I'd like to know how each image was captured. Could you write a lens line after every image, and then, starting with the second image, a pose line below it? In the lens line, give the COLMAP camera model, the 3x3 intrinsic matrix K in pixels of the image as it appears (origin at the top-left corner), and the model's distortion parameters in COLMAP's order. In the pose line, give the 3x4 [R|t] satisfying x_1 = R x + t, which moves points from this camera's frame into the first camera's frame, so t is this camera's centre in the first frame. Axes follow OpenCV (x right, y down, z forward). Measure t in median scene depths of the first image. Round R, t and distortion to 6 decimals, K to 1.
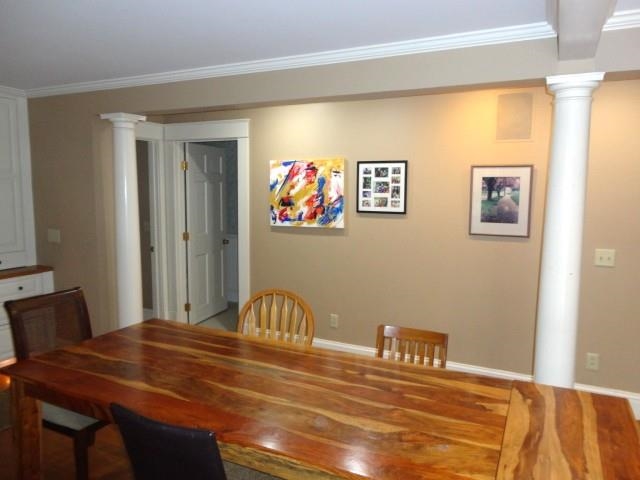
lens RADIAL K [[472.8, 0, 319.1], [0, 472.8, 239.5], [0, 0, 1]] dist [-0.007297, 0.013986]
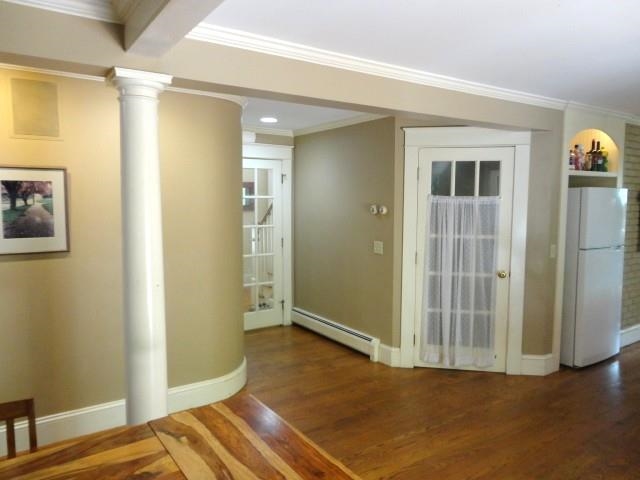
lens RADIAL K [[472.8, 0, 322.7], [0, 472.8, 239.3], [0, 0, 1]] dist [-0.007297, 0.013986]
pose [[0.485599, -0.083251, 0.870208, -0.081231], [0.096667, 0.994464, 0.041196, -0.017653], [-0.868820, 0.064116, 0.490958, 0.172517]]
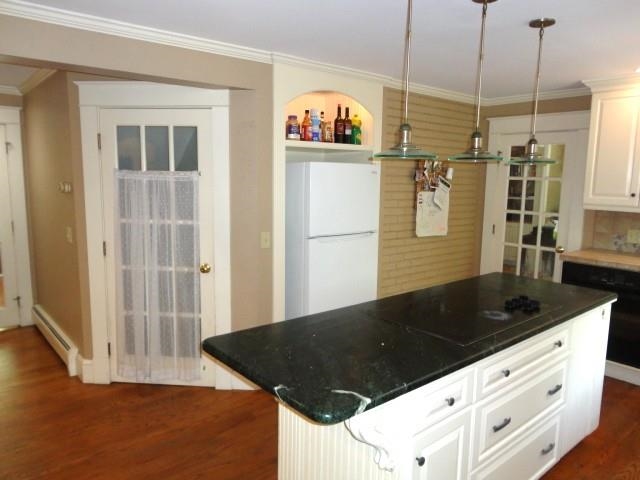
lens RADIAL K [[472.8, 0, 316.0], [0, 472.8, 241.4], [0, 0, 1]] dist [-0.007297, 0.013986]
pose [[0.389688, -0.130524, 0.911651, -0.037637], [0.090169, 0.990557, 0.103278, -0.013317], [-0.916522, 0.041956, 0.397777, 0.135519]]
